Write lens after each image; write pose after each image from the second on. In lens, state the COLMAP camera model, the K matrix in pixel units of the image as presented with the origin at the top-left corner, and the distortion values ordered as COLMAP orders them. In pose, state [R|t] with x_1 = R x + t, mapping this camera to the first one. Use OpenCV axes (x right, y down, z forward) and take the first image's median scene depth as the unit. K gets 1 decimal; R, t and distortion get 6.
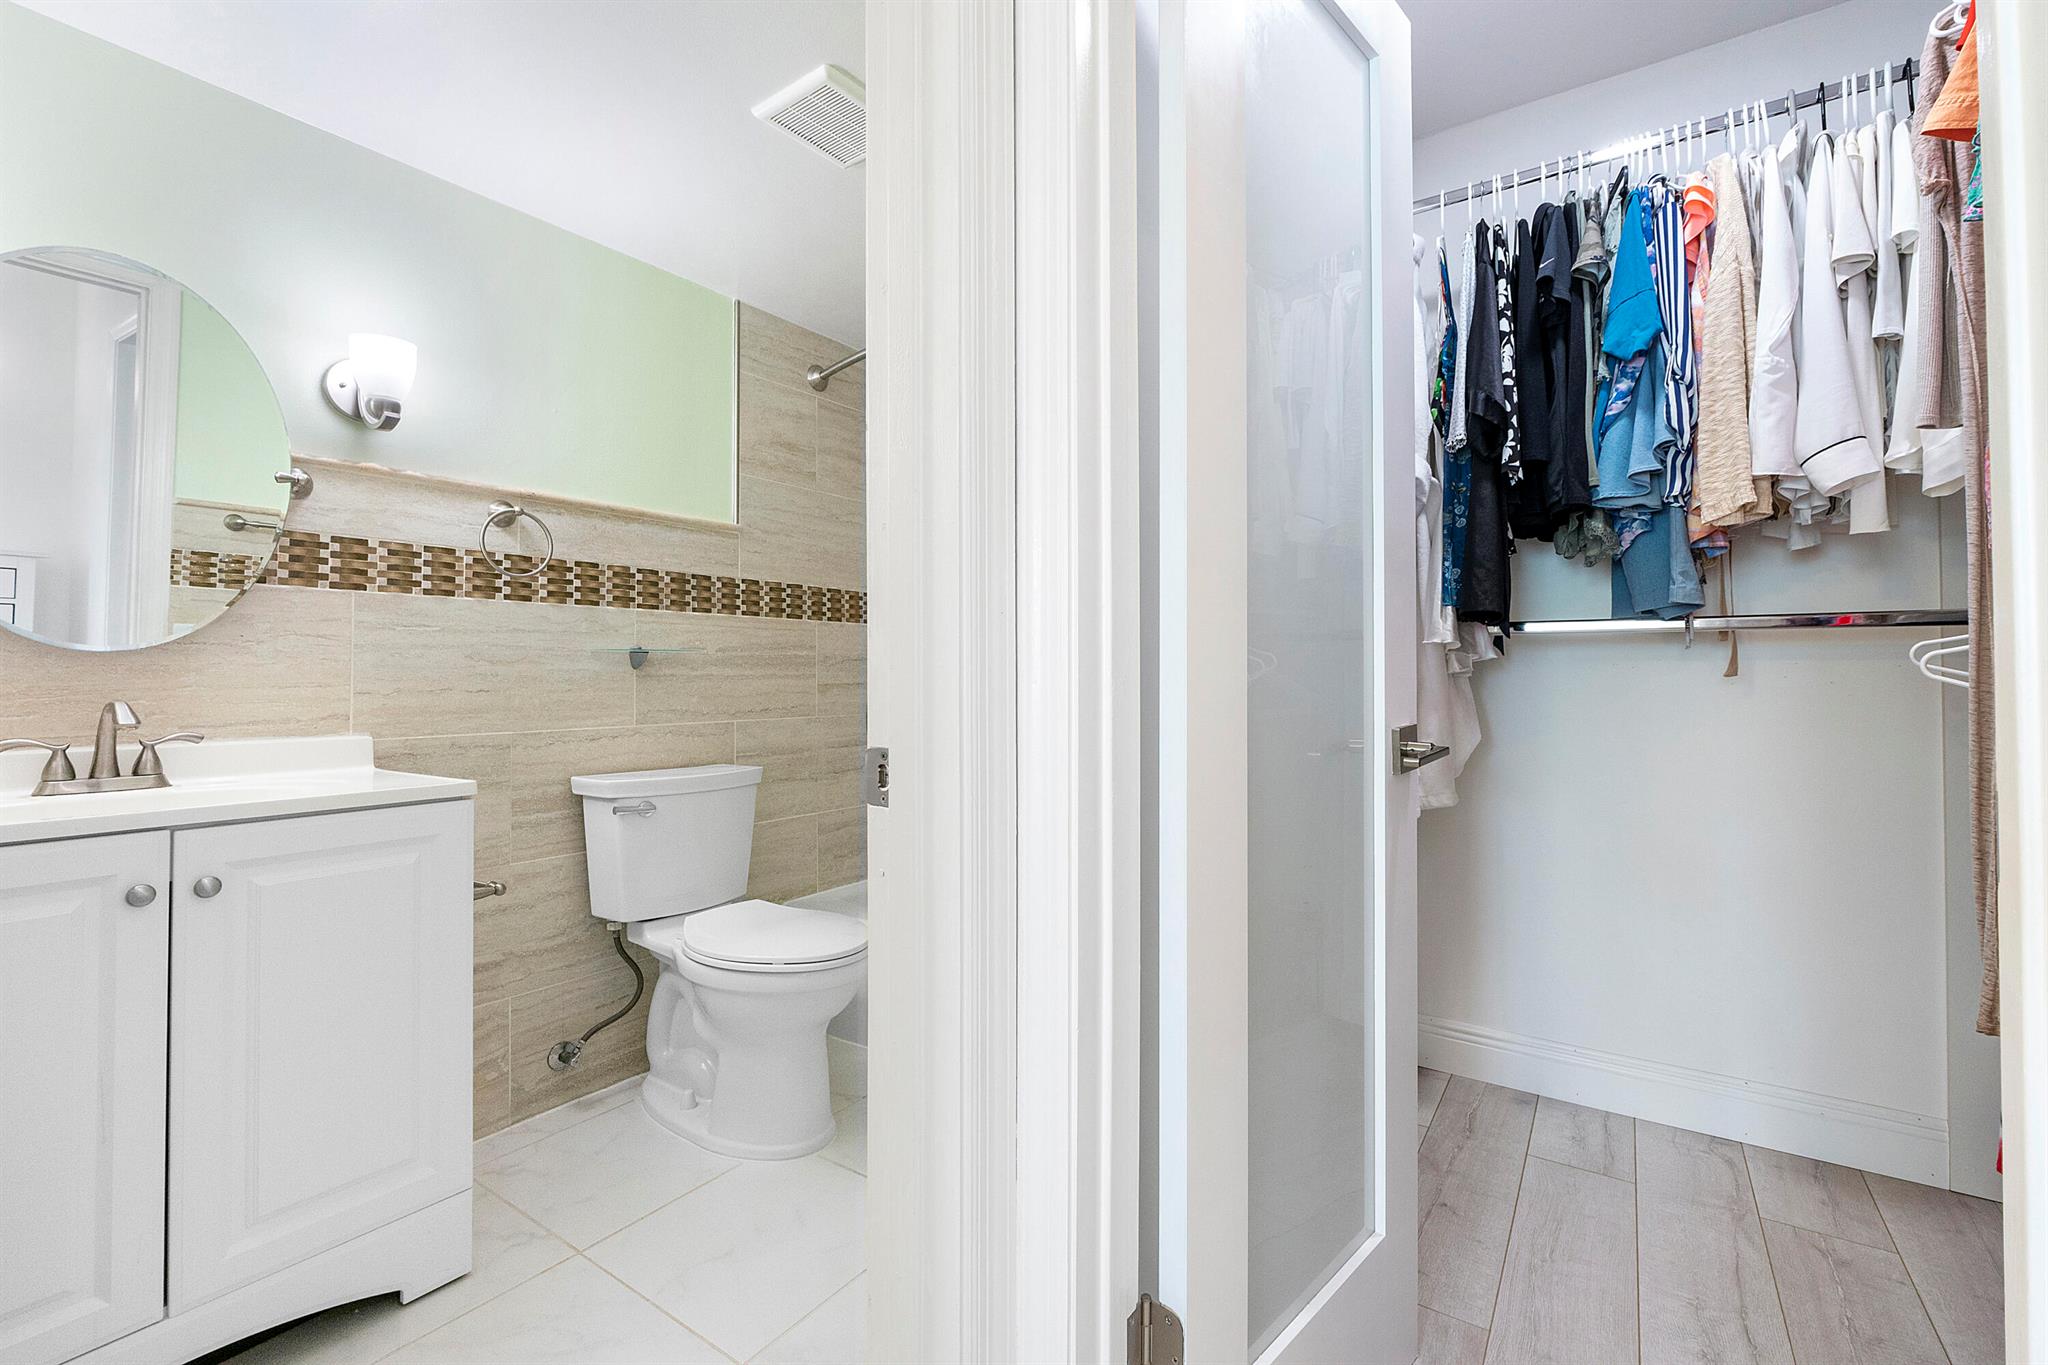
lens RADIAL K [[870.5, 0, 1024.9], [0, 870.5, 663.2], [0, 0, 1]] dist [-0.004989, -0.000946]
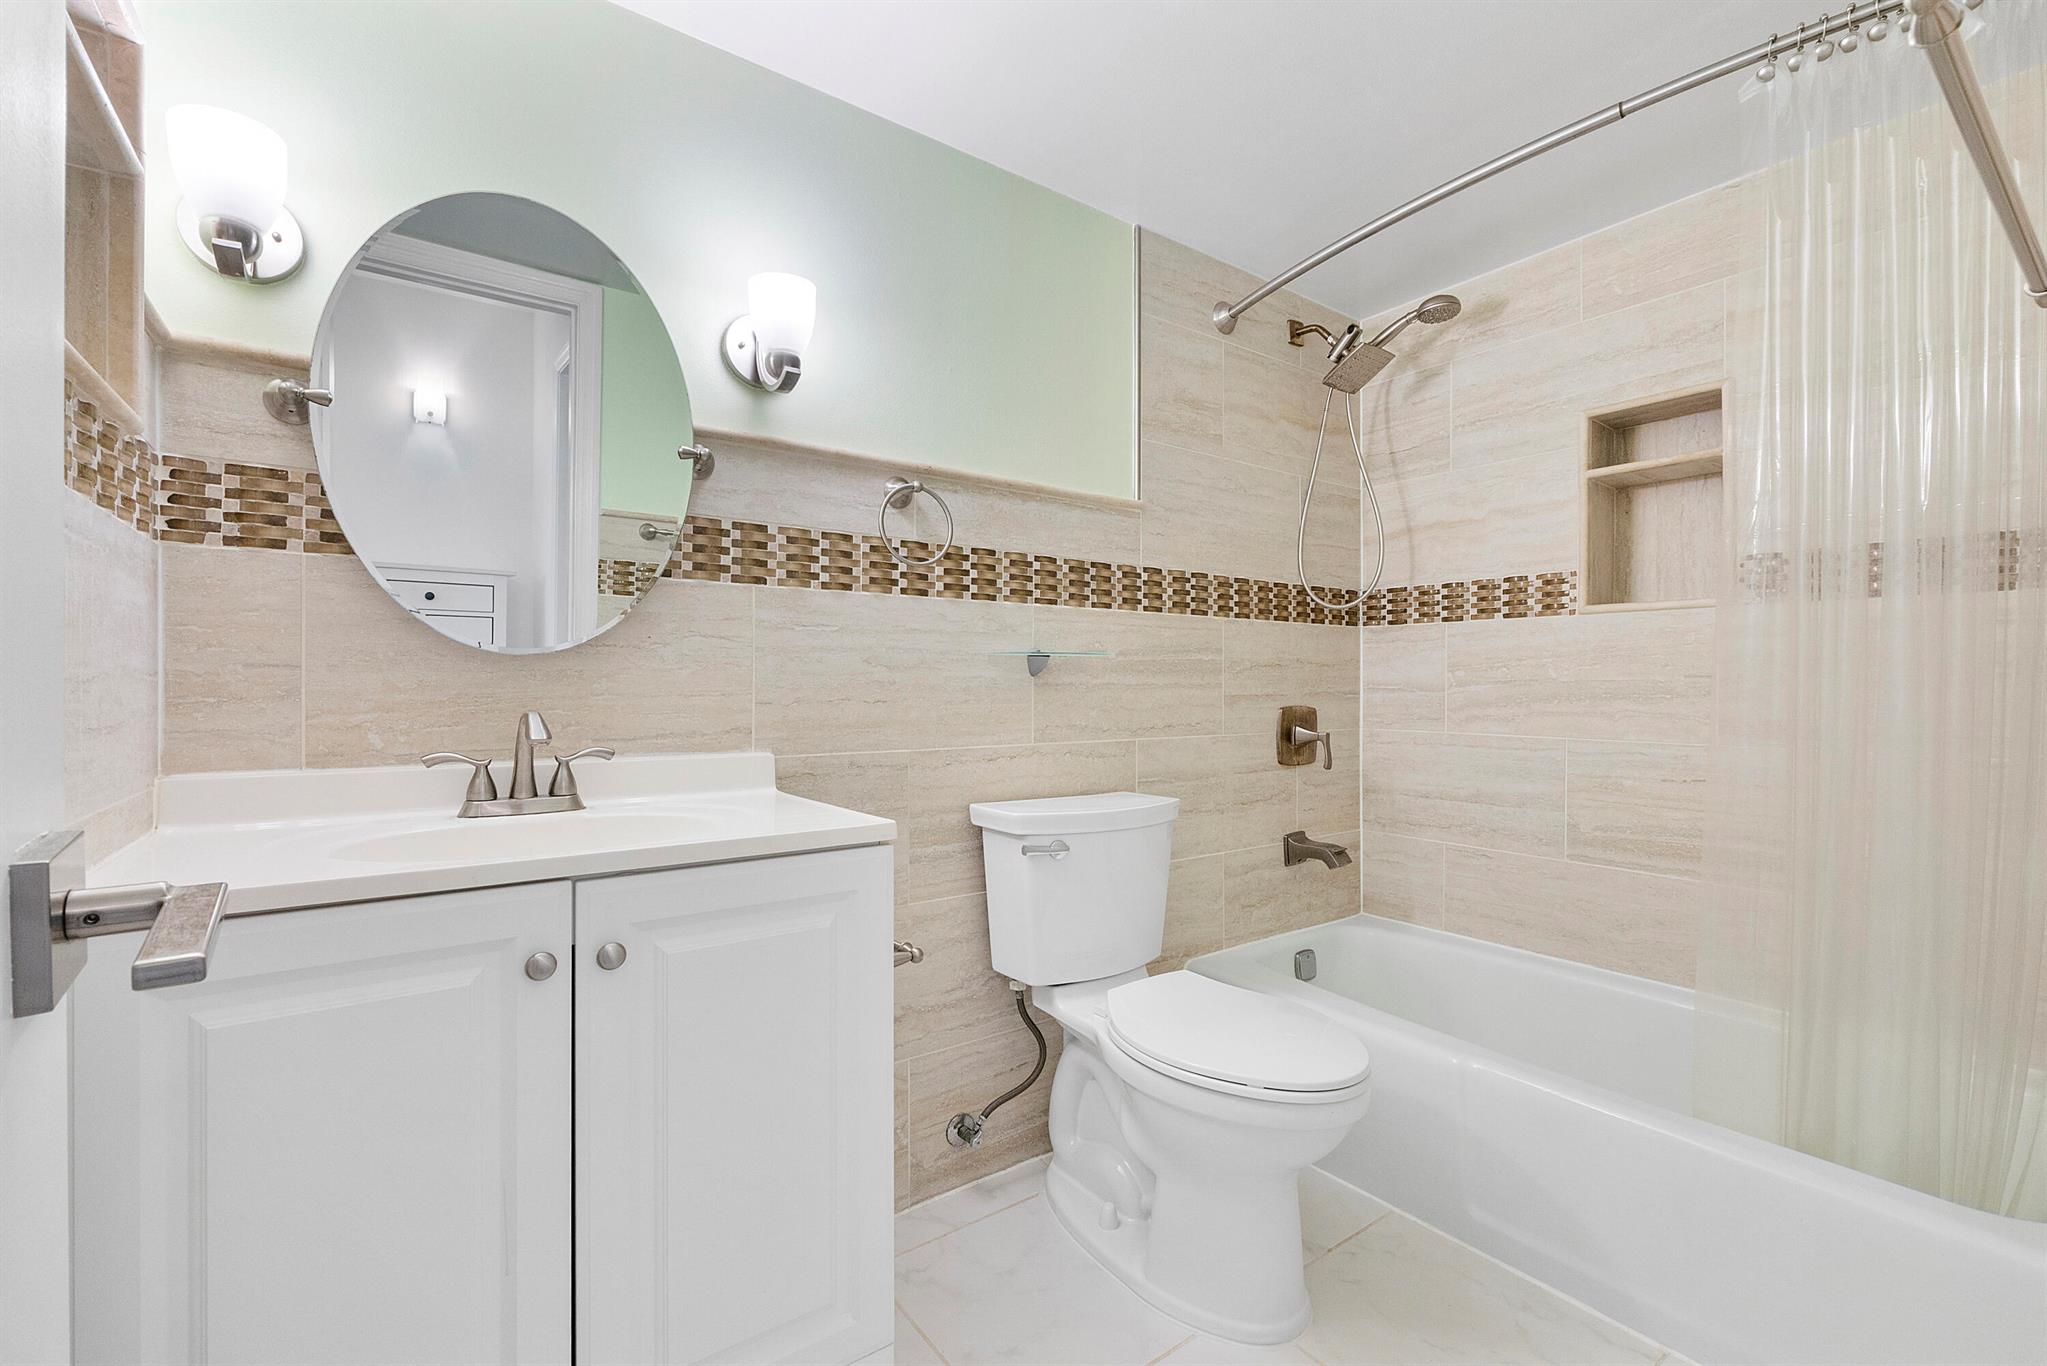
lens RADIAL K [[870.1, 0, 1024.5], [0, 870.1, 697.0], [0, 0, 1]] dist [-0.004989, -0.000946]
pose [[0.943239, 0.011521, -0.331913, -0.197339], [-0.001494, 0.999535, 0.030447, 0.001373], [0.332110, -0.028223, 0.942818, 0.230139]]
